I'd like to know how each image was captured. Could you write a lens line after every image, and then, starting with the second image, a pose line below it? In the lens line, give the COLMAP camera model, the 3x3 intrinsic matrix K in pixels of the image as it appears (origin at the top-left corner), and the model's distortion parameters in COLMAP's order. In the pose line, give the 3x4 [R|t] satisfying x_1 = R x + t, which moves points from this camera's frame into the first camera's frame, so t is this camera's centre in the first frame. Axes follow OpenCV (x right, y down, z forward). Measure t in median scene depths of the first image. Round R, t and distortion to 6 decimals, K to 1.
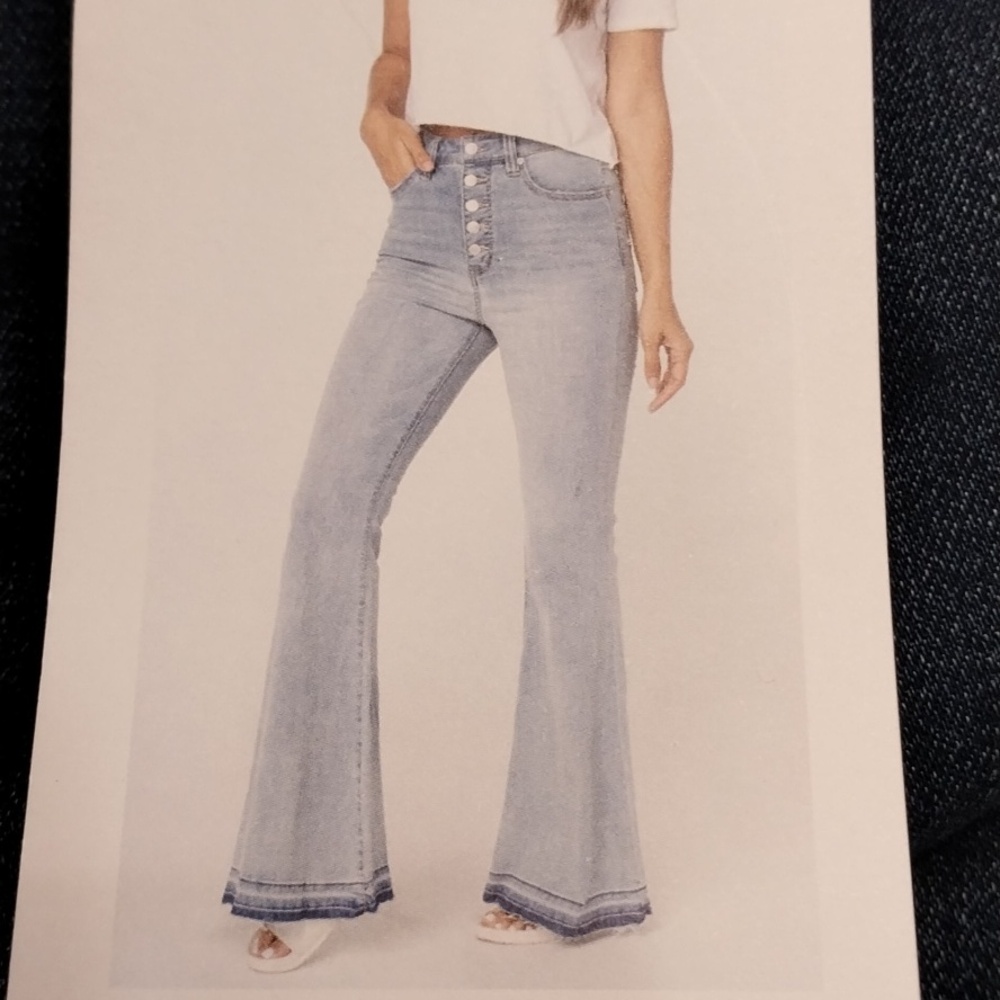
lens RADIAL K [[1711.3, 0, 517.4], [0, 1711.3, 498.6], [0, 0, 1]] dist [0.332805, -1.578368]
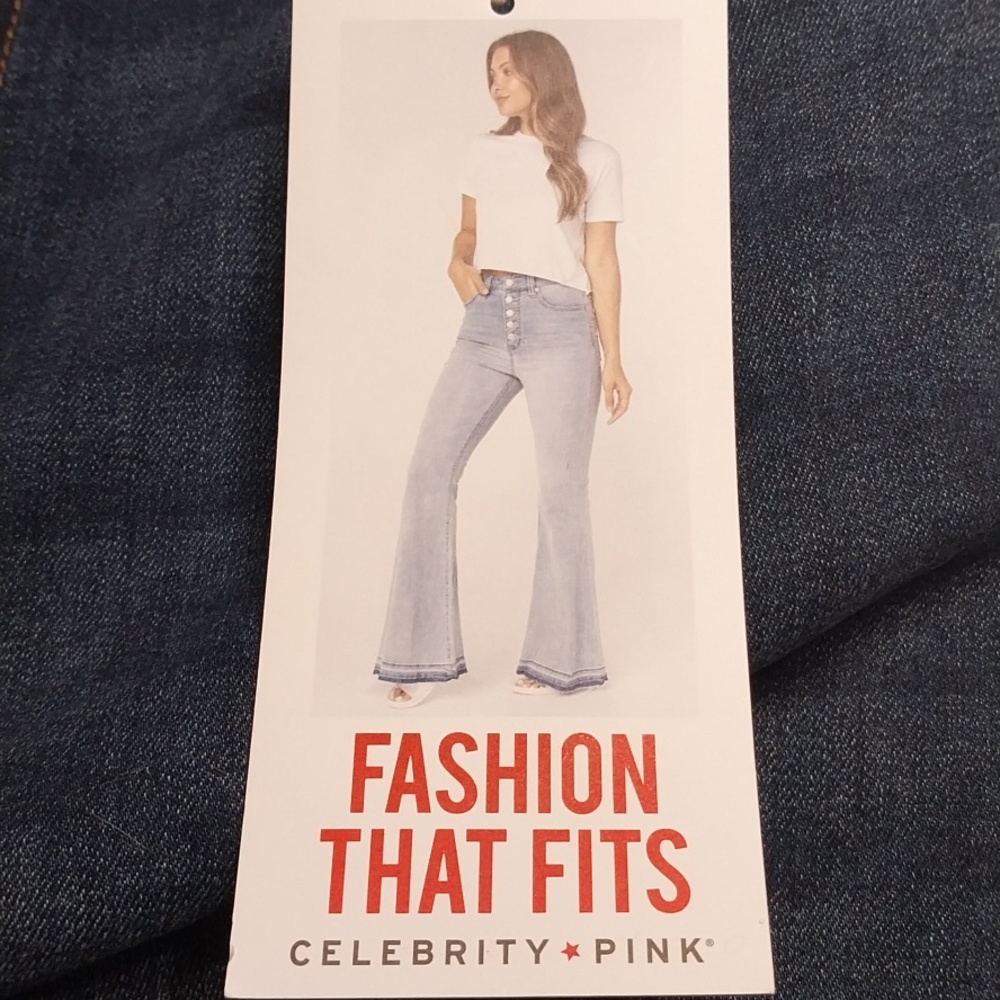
lens RADIAL K [[1711.3, 0, 517.4], [0, 1711.3, 498.6], [0, 0, 1]] dist [0.332805, -1.578368]
pose [[0.999116, 0.019878, 0.037028, -0.082375], [-0.014264, 0.989161, -0.146140, 0.289086], [-0.039532, 0.145483, 0.988571, -0.757159]]
